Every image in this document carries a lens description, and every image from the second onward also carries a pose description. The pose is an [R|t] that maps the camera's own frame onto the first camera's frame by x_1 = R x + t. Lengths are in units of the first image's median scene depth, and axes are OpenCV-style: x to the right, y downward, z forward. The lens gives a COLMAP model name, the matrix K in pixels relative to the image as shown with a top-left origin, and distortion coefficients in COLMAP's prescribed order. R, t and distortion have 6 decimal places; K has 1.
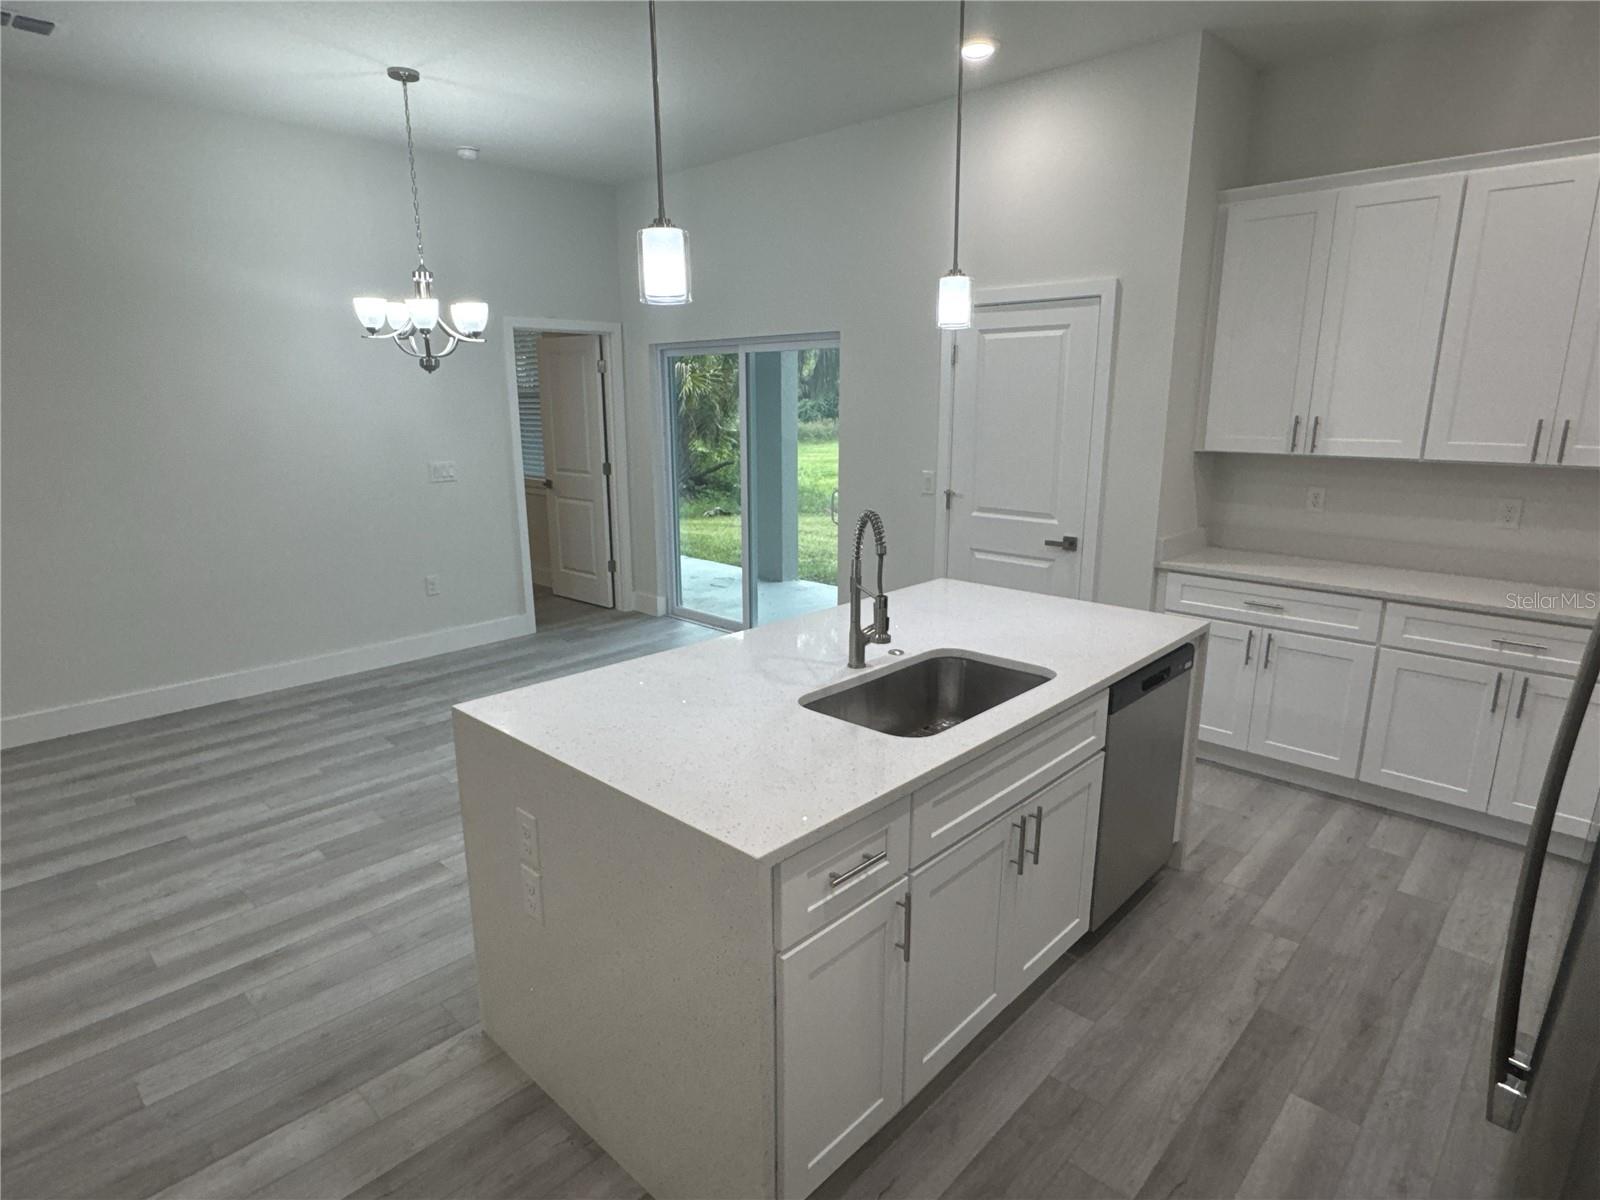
lens RADIAL K [[876.6, 0, 800.0], [0, 876.6, 600.0], [0, 0, 1]] dist [-0.001039, 0.000007]
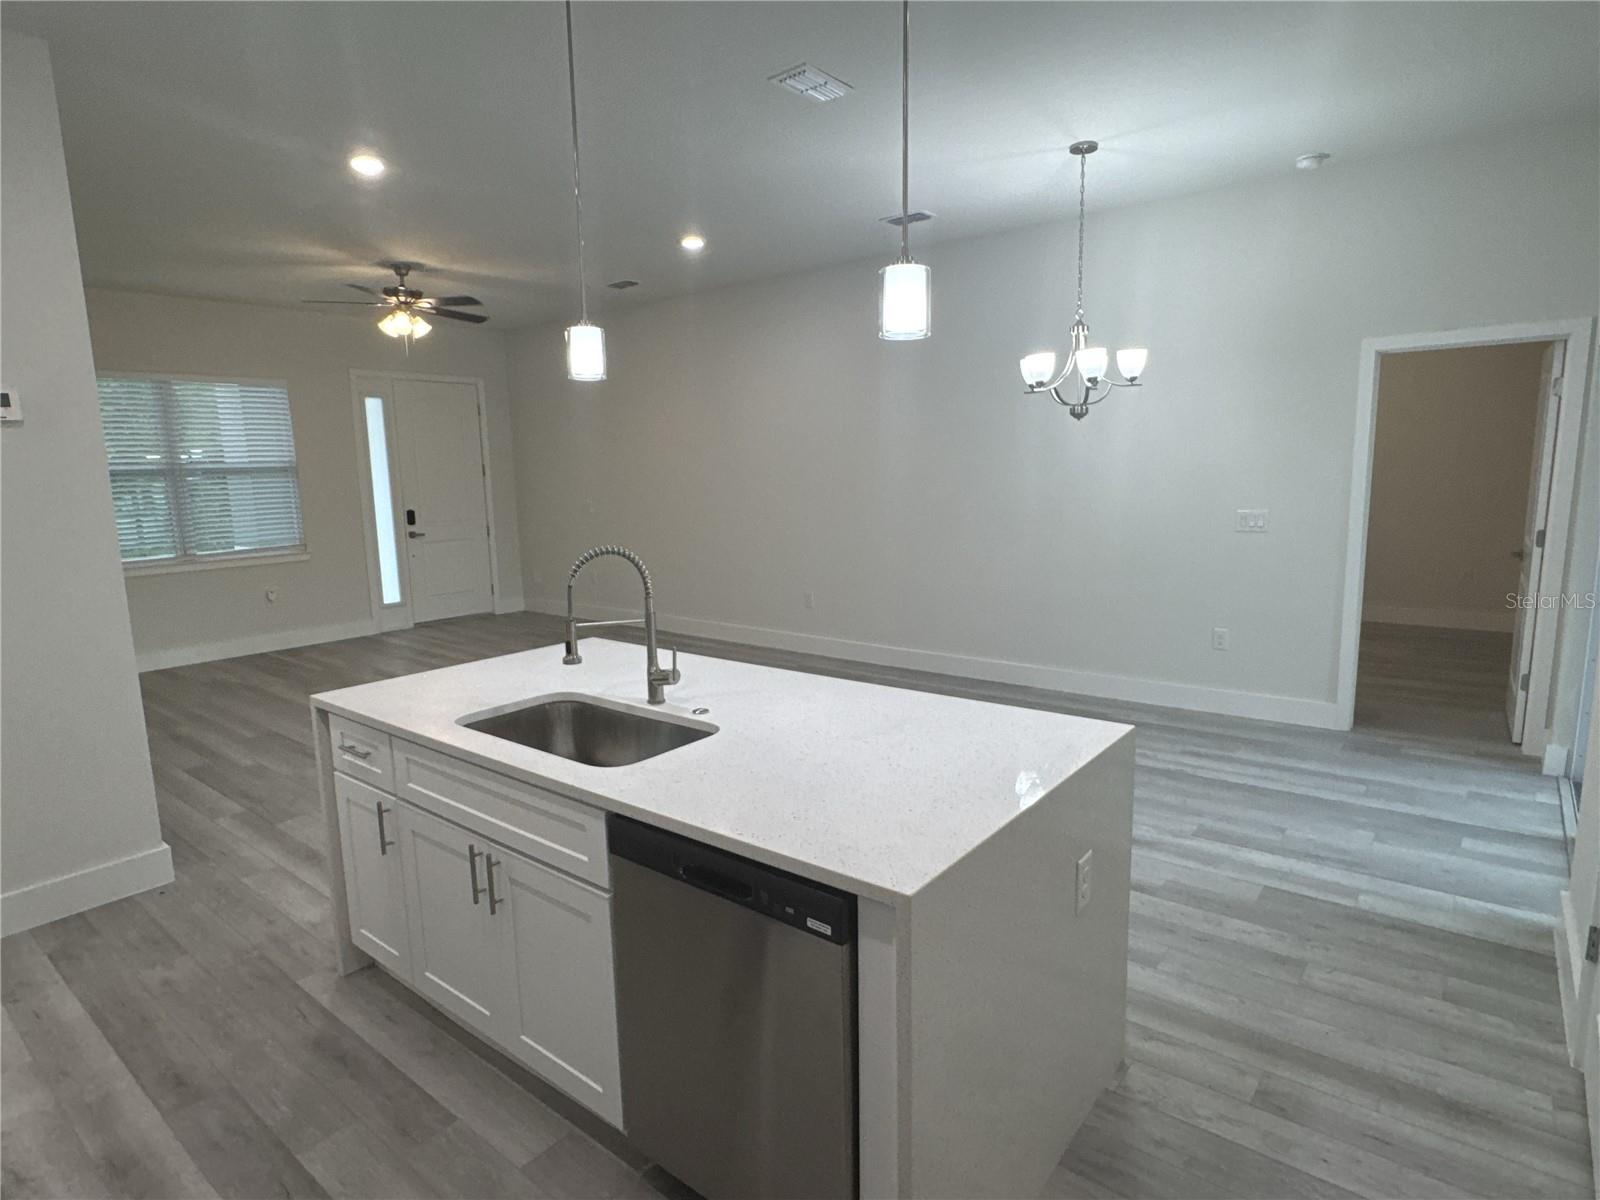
lens RADIAL K [[876.6, 0, 800.0], [0, 876.6, 600.0], [0, 0, 1]] dist [-0.001039, 0.000007]
pose [[0.080689, 0.152835, -0.984952, 0.498401], [-0.203201, 0.969944, 0.133859, -0.098378], [0.975807, 0.189342, 0.109320, 0.480983]]
